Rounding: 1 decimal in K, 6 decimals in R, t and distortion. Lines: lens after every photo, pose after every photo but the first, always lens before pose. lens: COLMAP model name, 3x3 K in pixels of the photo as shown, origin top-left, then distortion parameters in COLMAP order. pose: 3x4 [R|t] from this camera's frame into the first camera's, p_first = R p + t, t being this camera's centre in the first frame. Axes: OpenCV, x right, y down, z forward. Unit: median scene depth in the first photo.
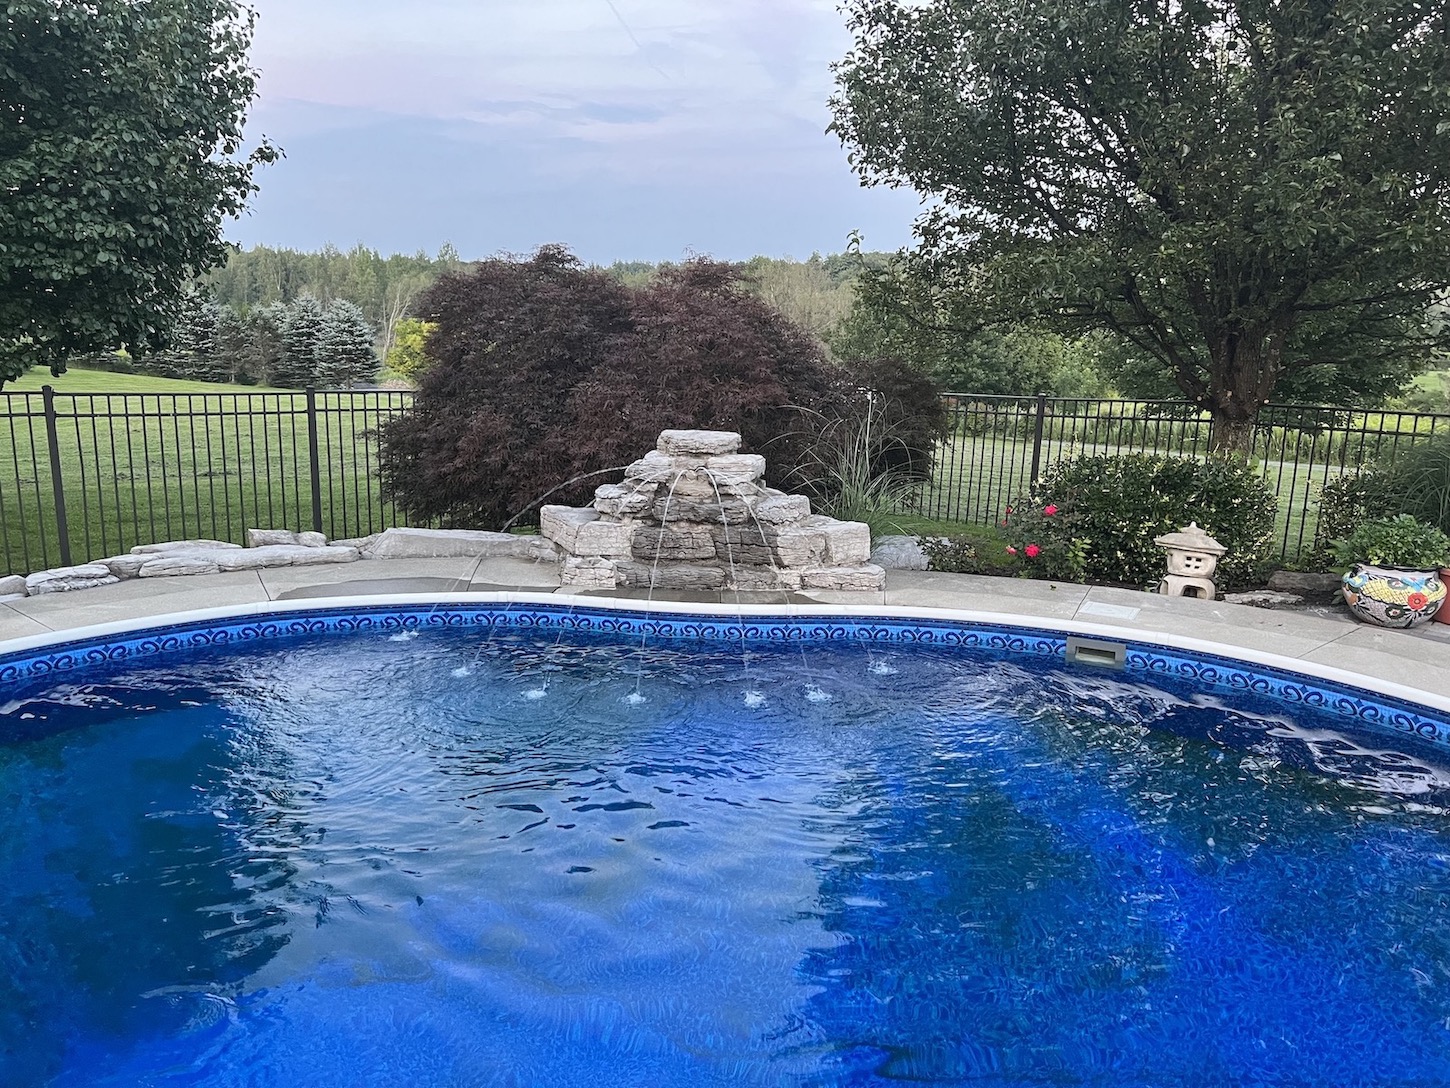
lens RADIAL K [[1093.4, 0, 723.0], [0, 1093.4, 545.7], [0, 0, 1]] dist [0.054686, -0.001340]
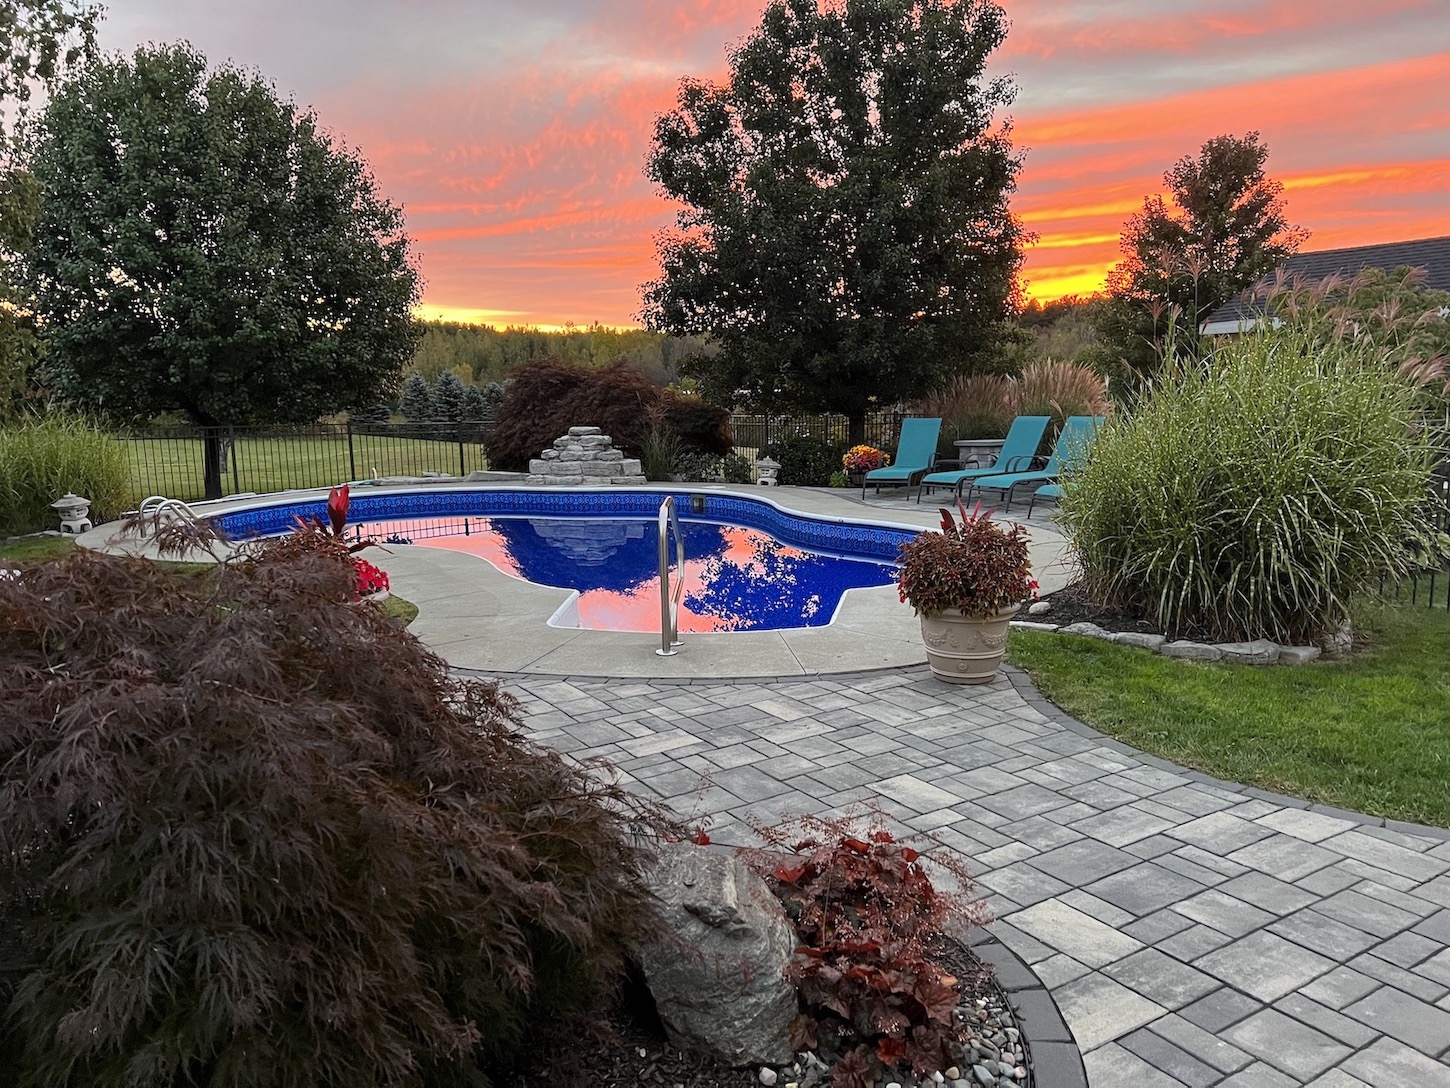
lens RADIAL K [[1093.4, 0, 726.7], [0, 1093.4, 543.5], [0, 0, 1]] dist [0.054686, -0.001340]
pose [[0.979696, -0.002175, -0.200476, 0.729258], [-0.009421, 0.998337, -0.056870, 0.275632], [0.200266, 0.057604, 0.978047, -1.251743]]
